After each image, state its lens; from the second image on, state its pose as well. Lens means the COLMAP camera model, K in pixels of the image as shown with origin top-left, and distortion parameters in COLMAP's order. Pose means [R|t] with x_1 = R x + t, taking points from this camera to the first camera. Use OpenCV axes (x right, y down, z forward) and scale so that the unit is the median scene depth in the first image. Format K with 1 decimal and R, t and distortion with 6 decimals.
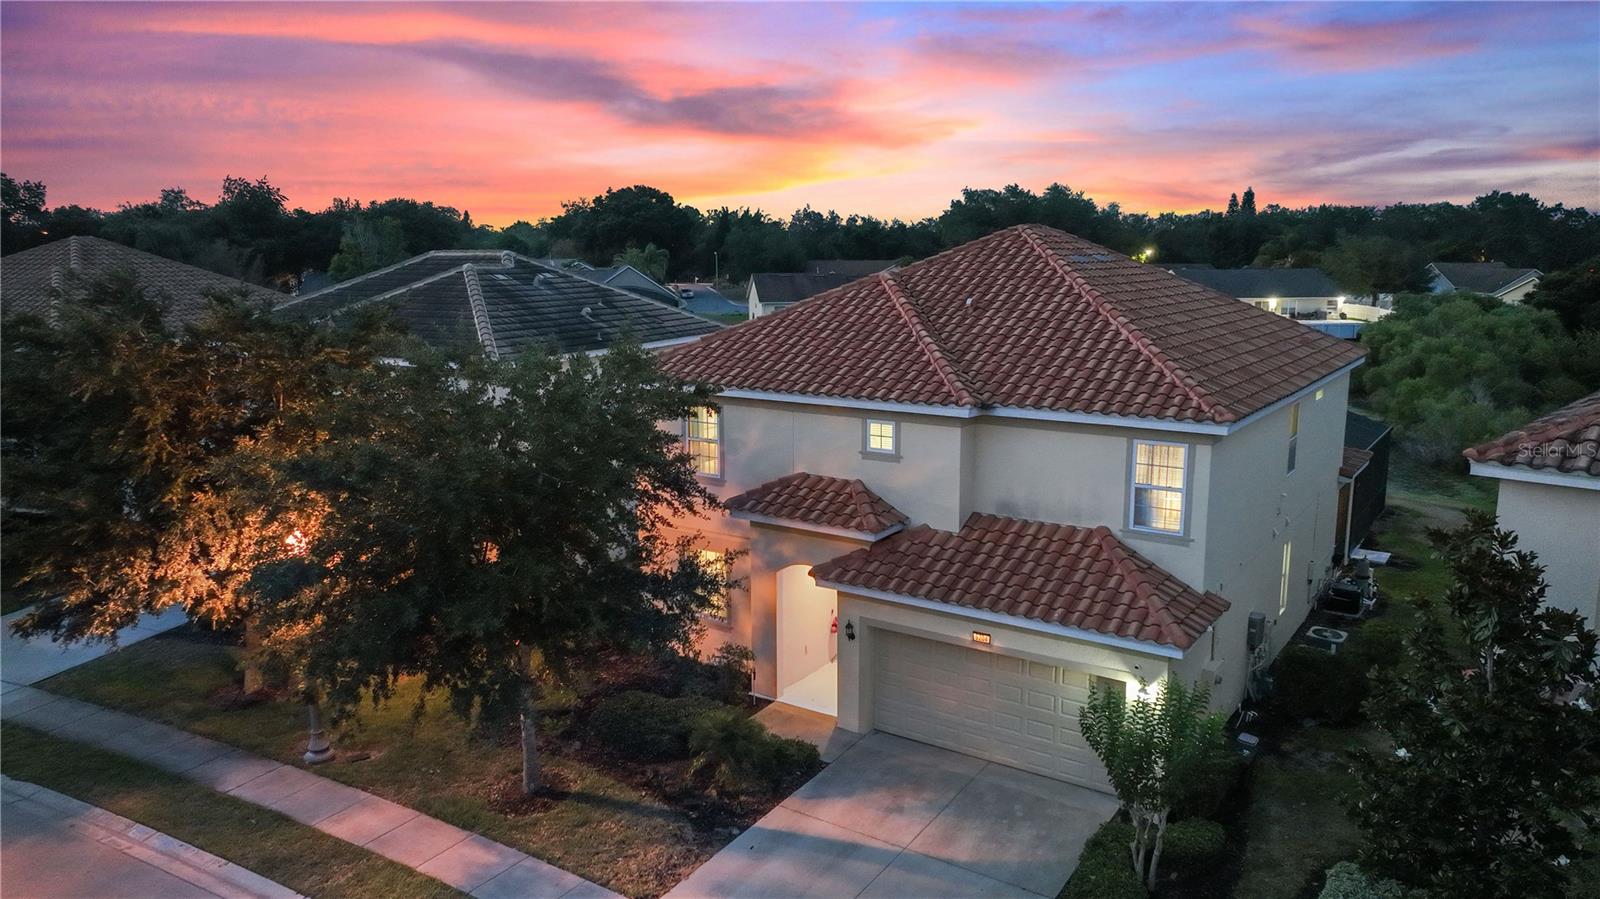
lens RADIAL K [[1116.0, 0, 800.0], [0, 1116.0, 449.5], [0, 0, 1]] dist [-0.000562, -0.001410]
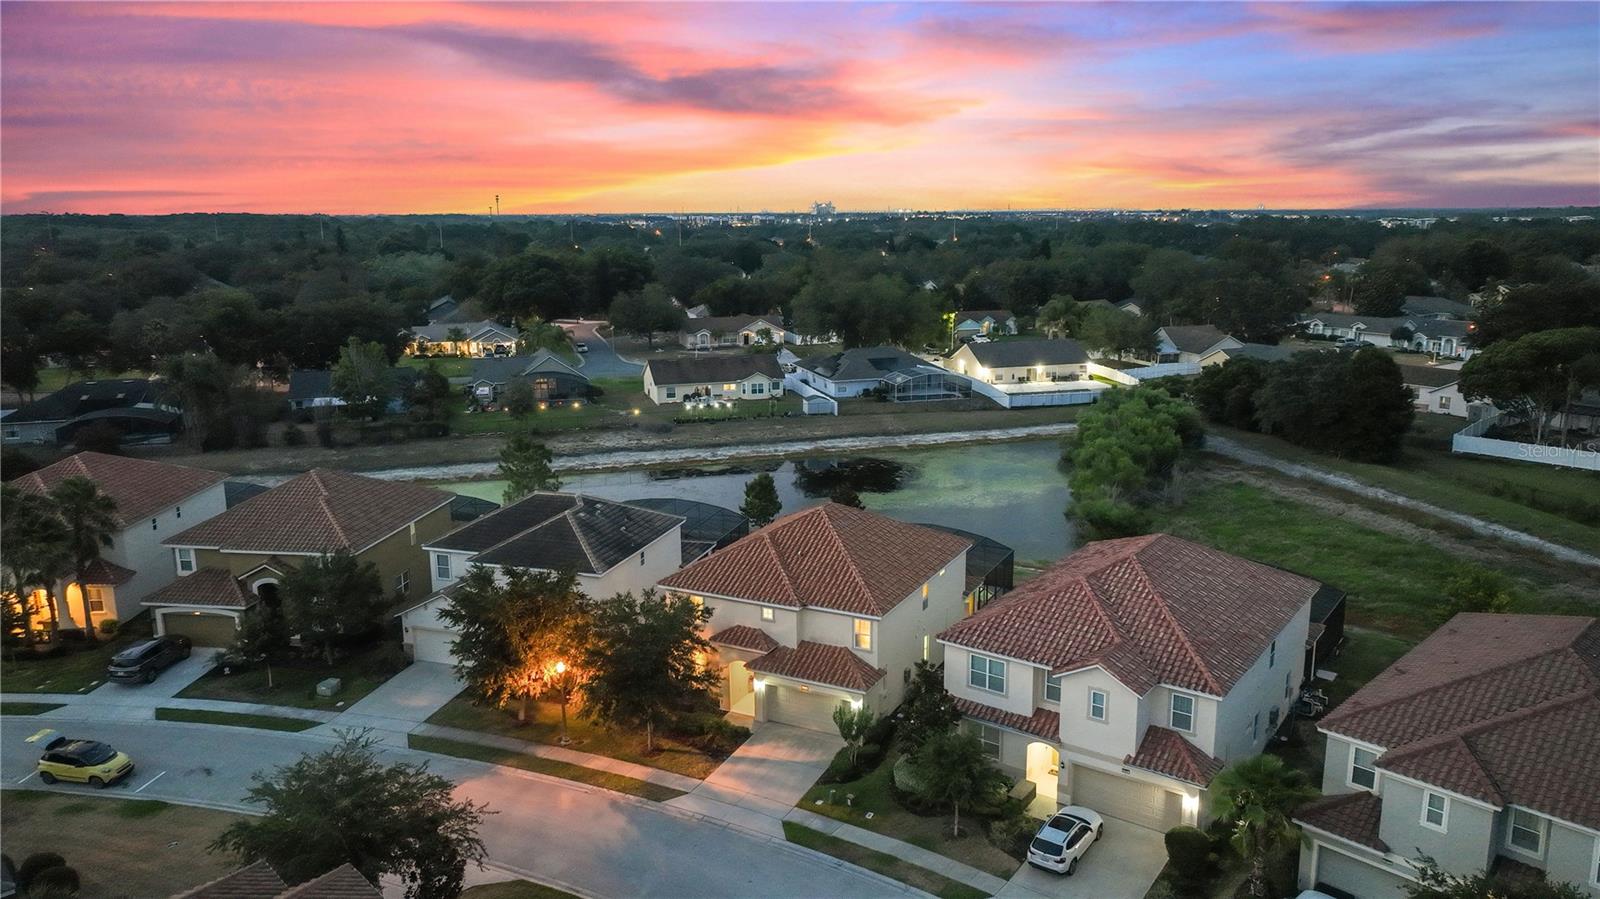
lens RADIAL K [[1128.1, 0, 800.0], [0, 1128.1, 449.5], [0, 0, 1]] dist [0.001295, -0.004091]
pose [[0.991724, -0.032556, 0.124195, -0.193088], [0.028670, 0.999046, 0.032944, -0.541648], [-0.125149, -0.029111, 0.991711, -1.874625]]
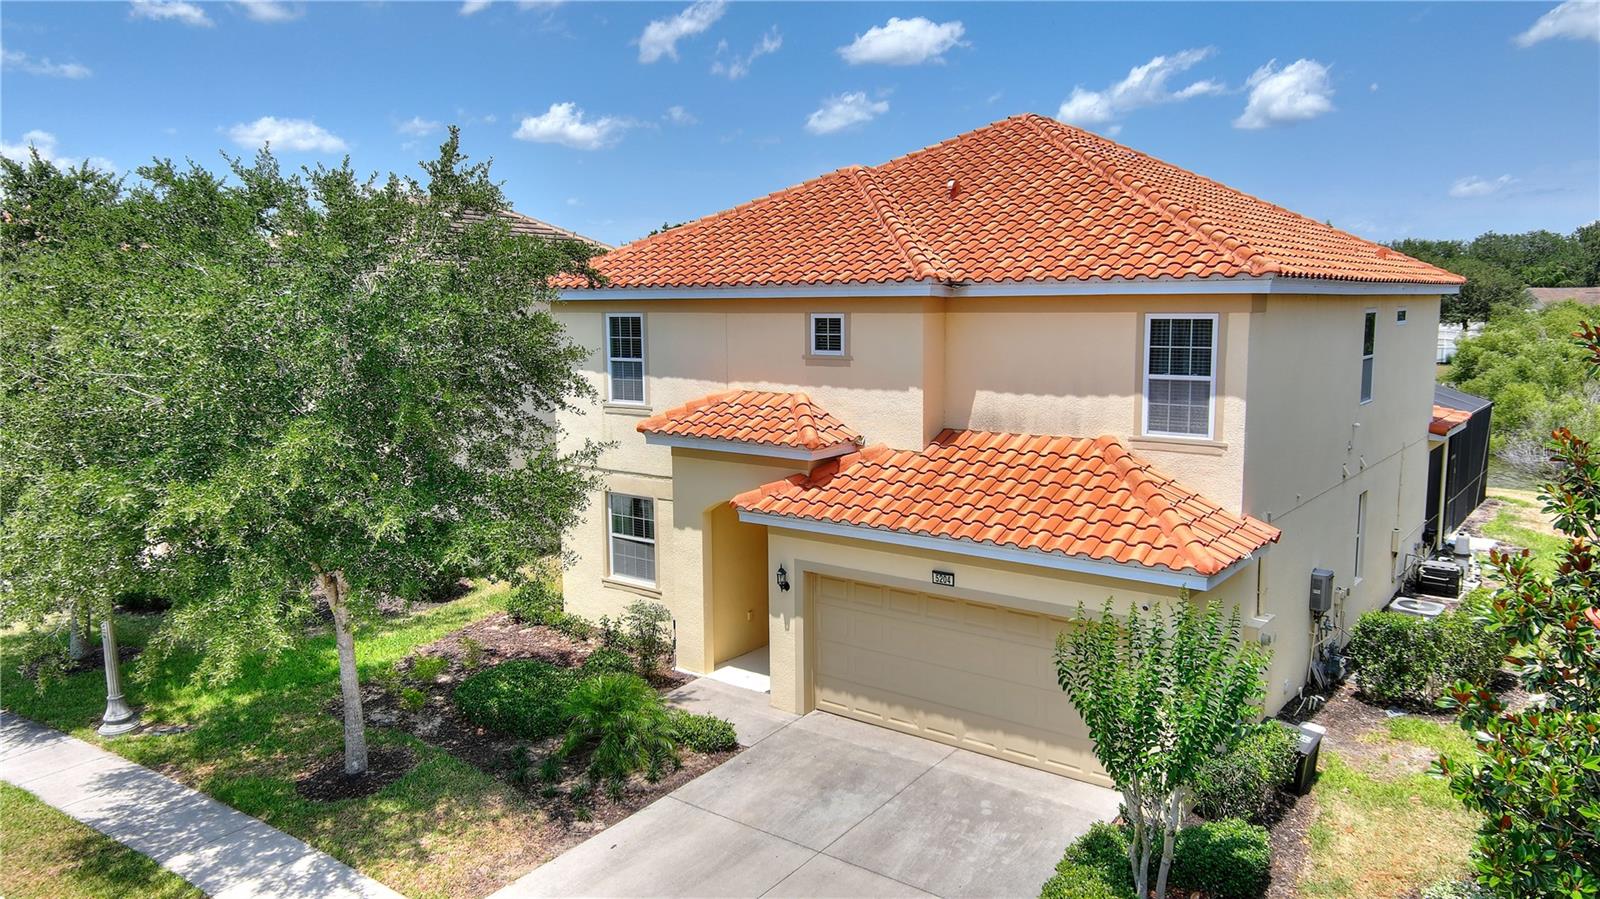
lens RADIAL K [[1121.2, 0, 800.0], [0, 1121.2, 449.5], [0, 0, 1]] dist [0.002231, 0.008212]
pose [[0.998099, 0.003562, -0.061521, 0.111496], [-0.006300, 0.998995, -0.044376, 0.114327], [0.061301, 0.044679, 0.997119, 0.231682]]
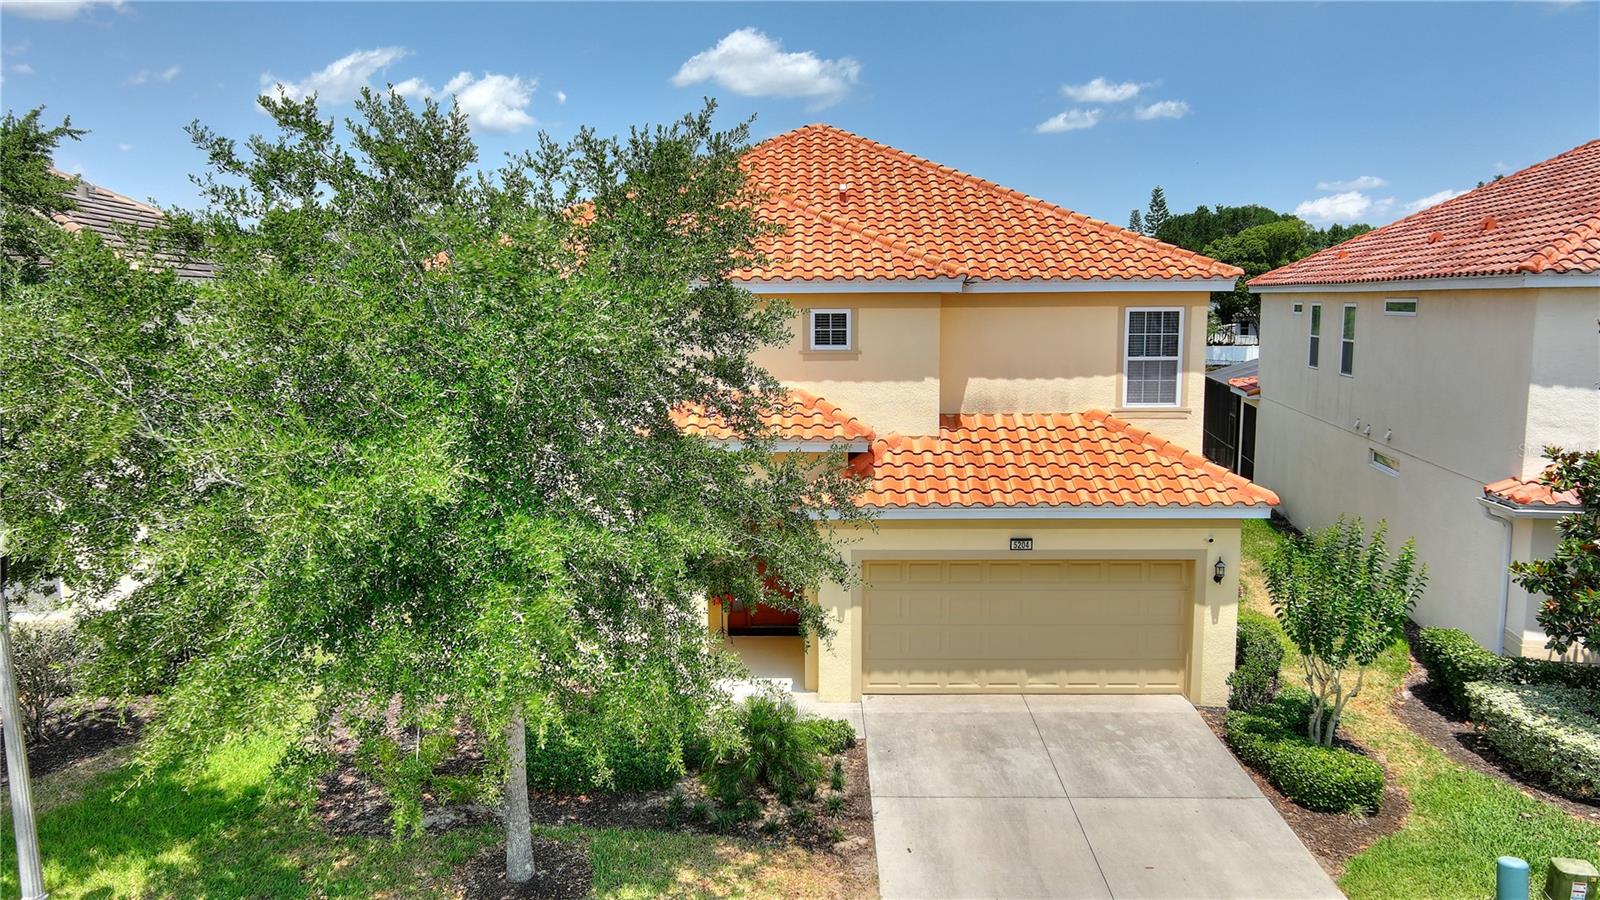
lens RADIAL K [[1121.2, 0, 800.0], [0, 1121.2, 450.0], [0, 0, 1]] dist [0.002231, 0.008212]
pose [[0.834144, -0.075711, 0.546326, -0.427351], [0.100328, 0.994837, -0.015316, 0.092625], [-0.542345, 0.067588, 0.837433, 0.370670]]
